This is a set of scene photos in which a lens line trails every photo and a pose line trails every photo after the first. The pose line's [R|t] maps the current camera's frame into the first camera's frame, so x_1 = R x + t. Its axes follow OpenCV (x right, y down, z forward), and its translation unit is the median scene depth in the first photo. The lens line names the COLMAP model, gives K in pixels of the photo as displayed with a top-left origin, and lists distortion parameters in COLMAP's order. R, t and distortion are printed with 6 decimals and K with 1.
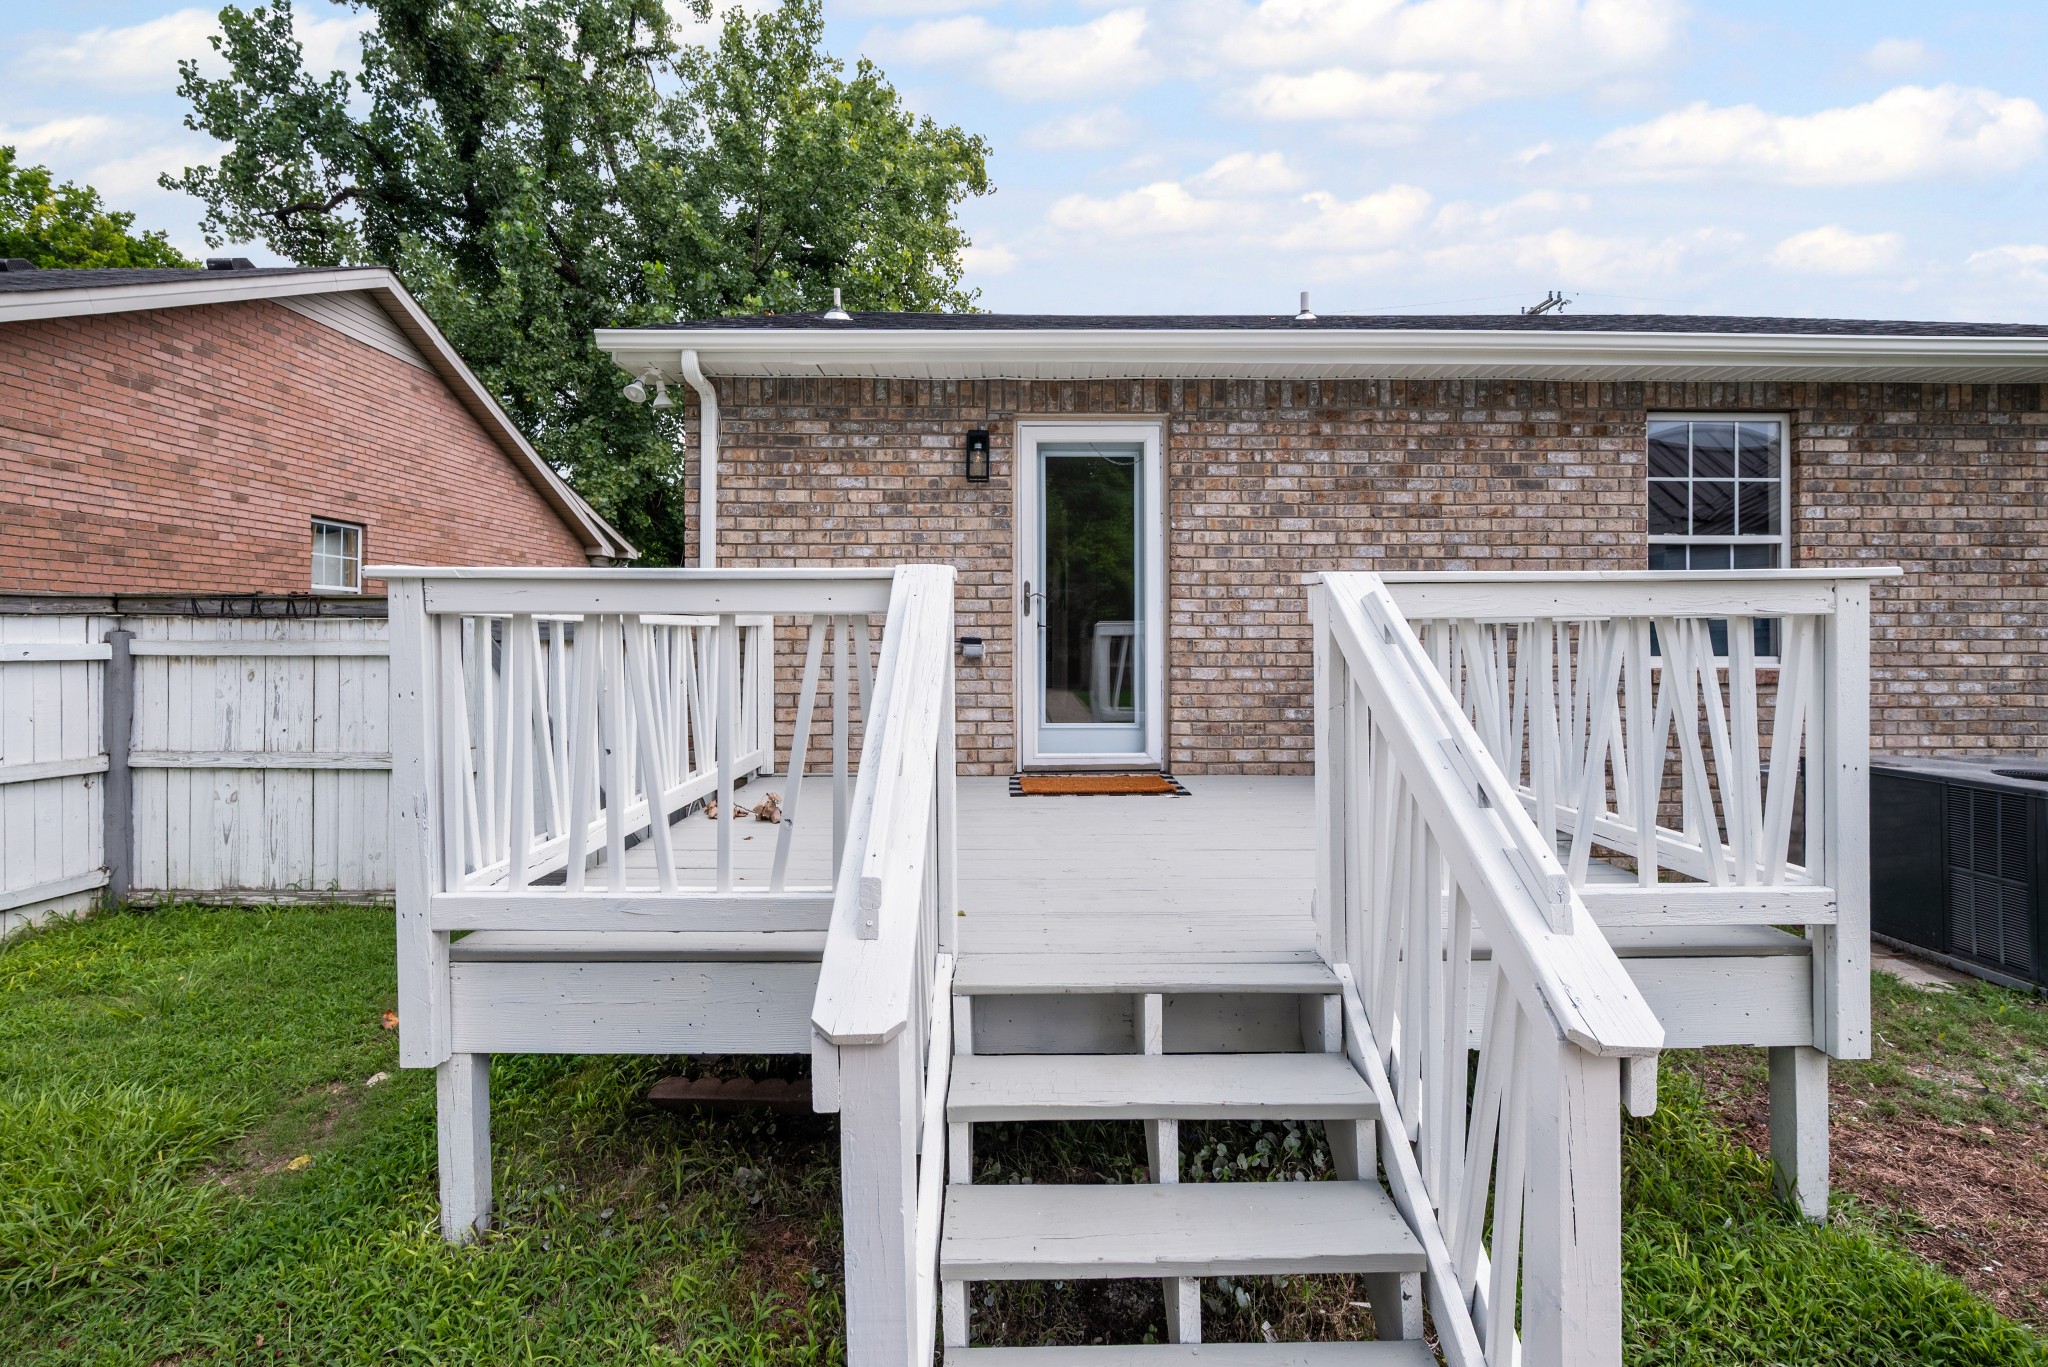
lens RADIAL K [[1184.9, 0, 1049.9], [0, 1184.9, 654.3], [0, 0, 1]] dist [-0.002155, -0.001315]
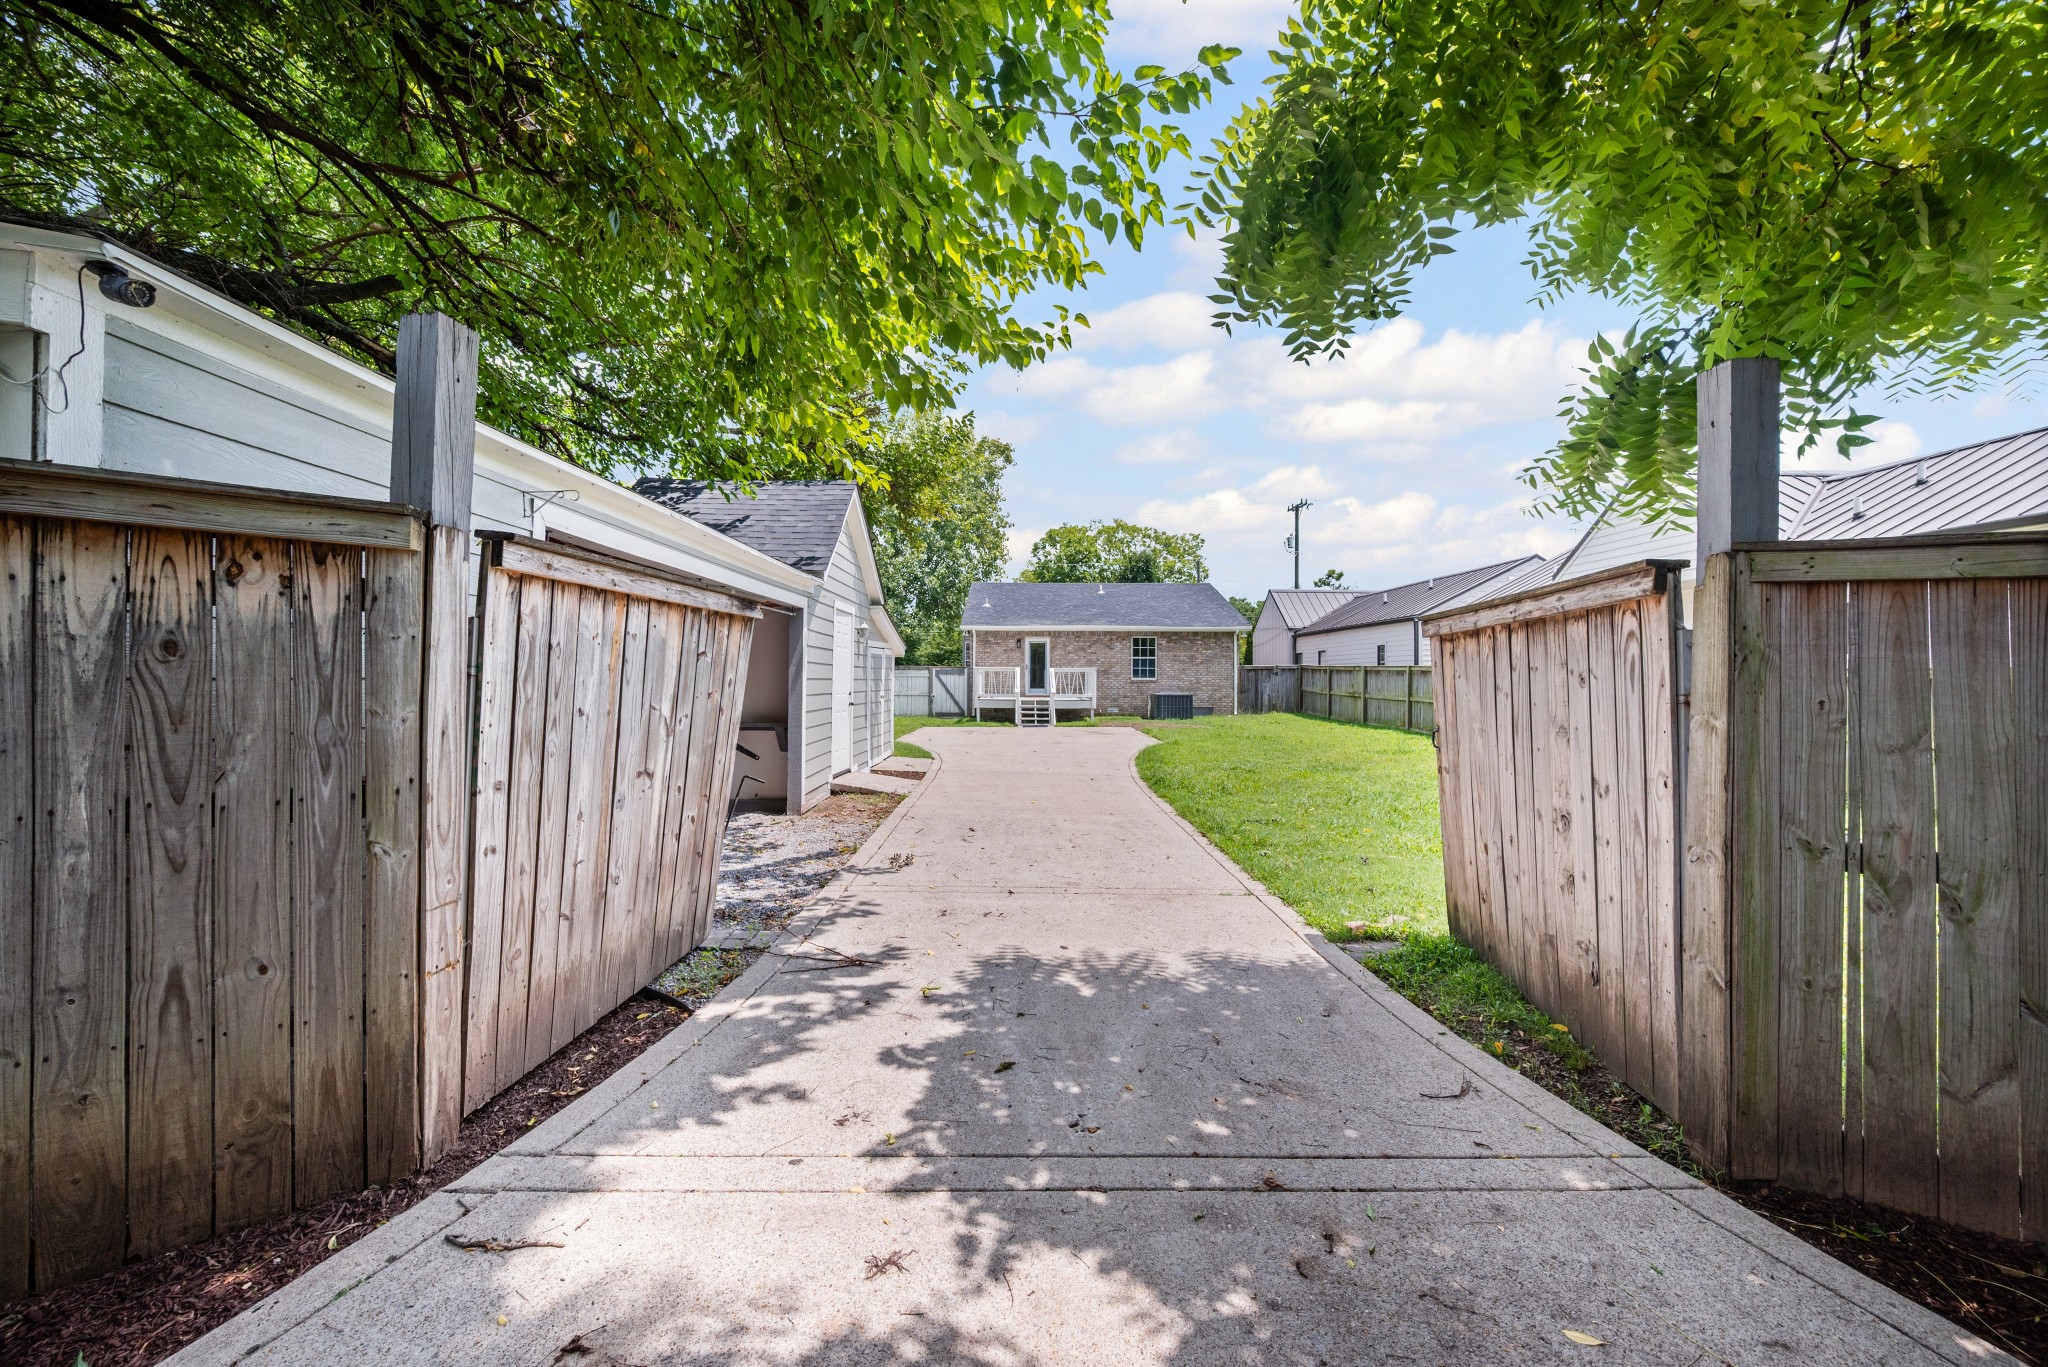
lens RADIAL K [[1184.9, 0, 1049.9], [0, 1184.9, 654.3], [0, 0, 1]] dist [-0.002155, -0.001315]
pose [[0.999973, 0.004610, 0.005688, 0.045799], [-0.004408, 0.999373, -0.035137, 0.070991], [-0.005846, 0.035111, 0.999366, -3.668360]]
